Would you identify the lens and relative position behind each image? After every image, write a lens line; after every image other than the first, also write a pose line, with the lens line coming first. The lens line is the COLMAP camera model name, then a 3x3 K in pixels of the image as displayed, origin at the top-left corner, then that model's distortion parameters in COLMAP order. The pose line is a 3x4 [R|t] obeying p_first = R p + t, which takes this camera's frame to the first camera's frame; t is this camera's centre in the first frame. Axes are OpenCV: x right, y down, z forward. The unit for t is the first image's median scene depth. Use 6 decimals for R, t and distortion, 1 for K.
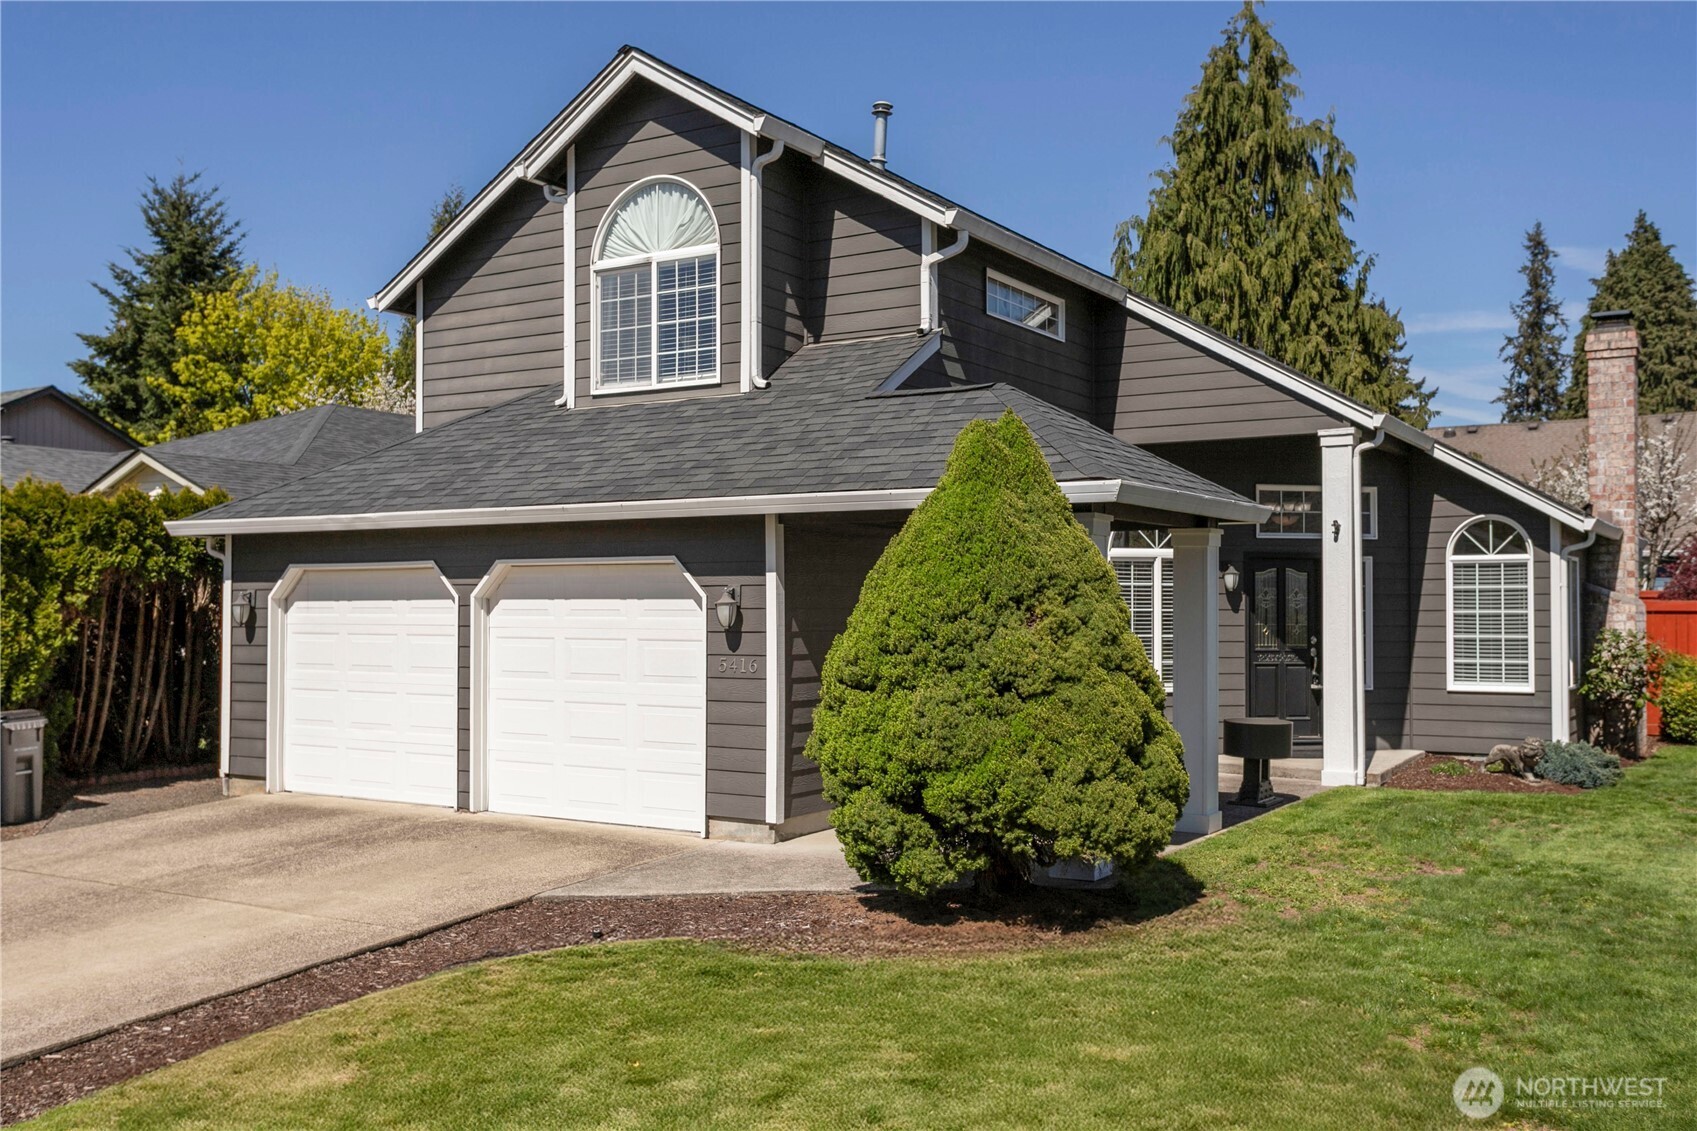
lens RADIAL K [[1571.6, 0, 848.5], [0, 1571.6, 565.5], [0, 0, 1]] dist [0.012564, 0.008897]
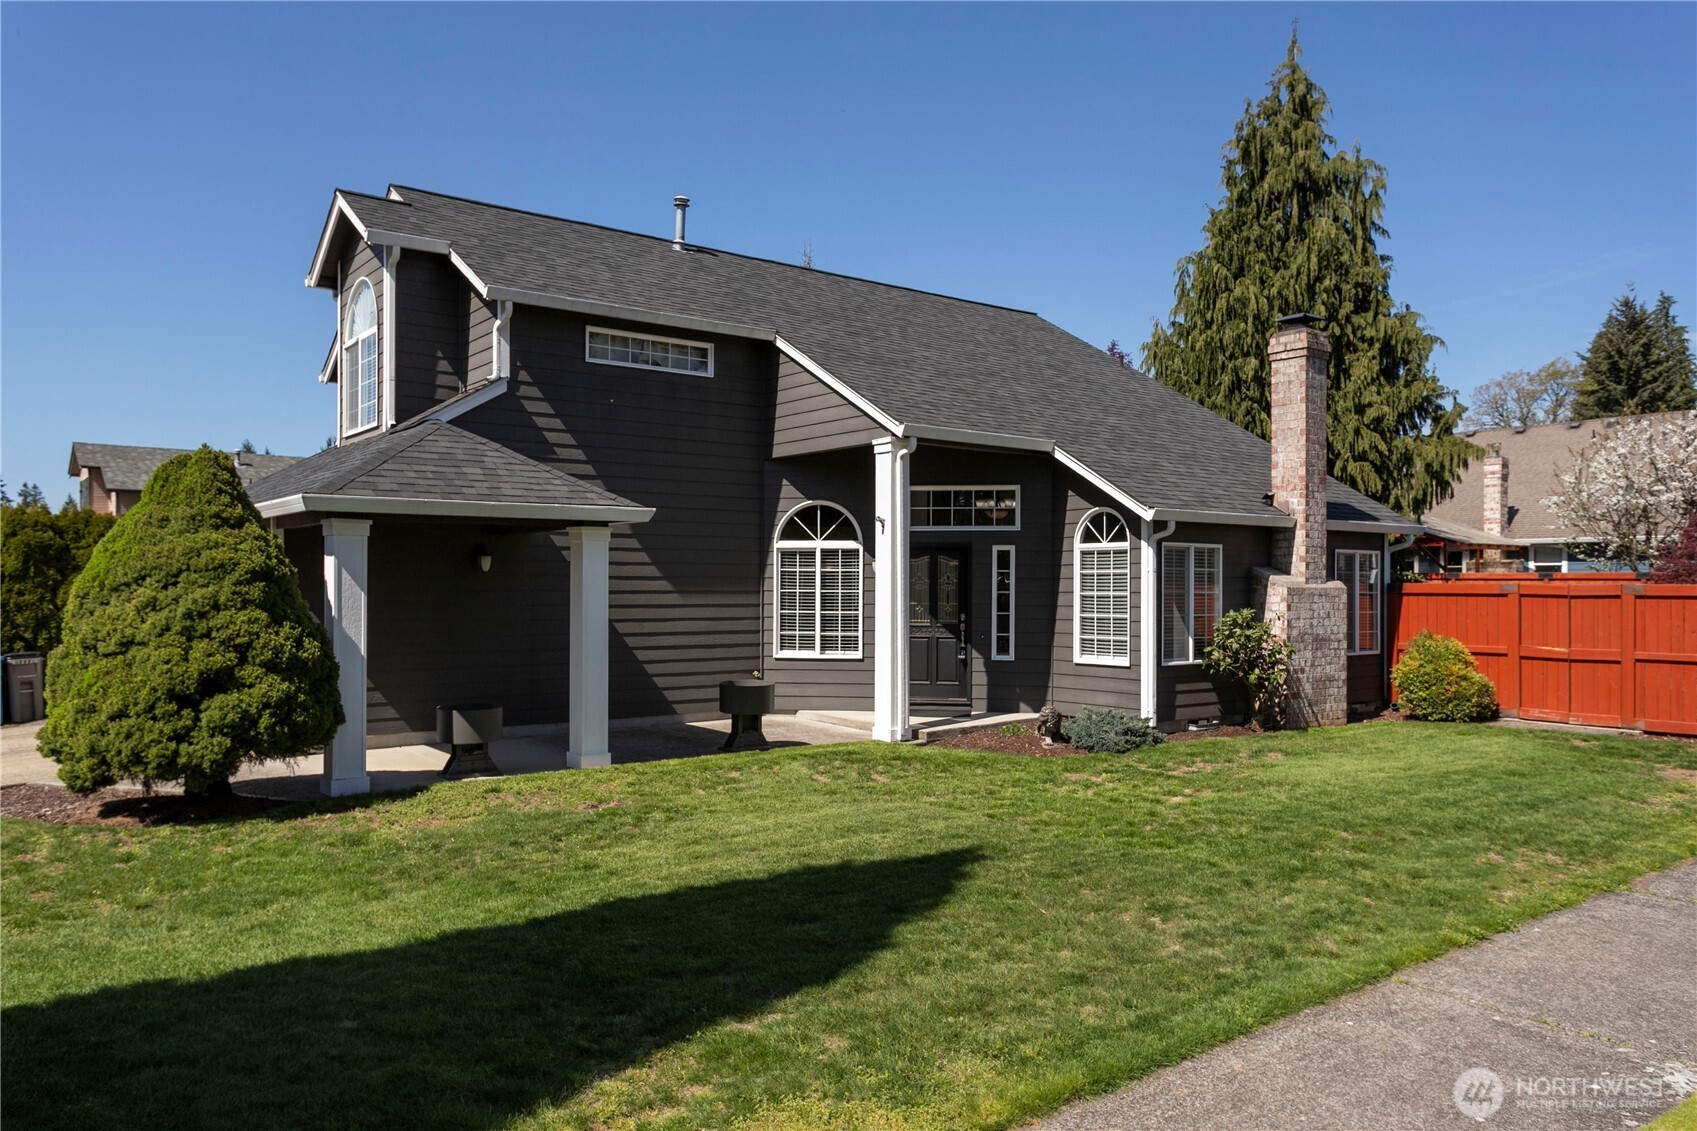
lens RADIAL K [[1226.4, 0, 848.5], [0, 1226.4, 565.5], [0, 0, 1]] dist [-0.003967, 0.003923]
pose [[0.931010, -0.004049, -0.364972, 0.562046], [0.007841, 0.999930, 0.008908, 0.000047], [0.364910, -0.011156, 0.930976, 0.119486]]
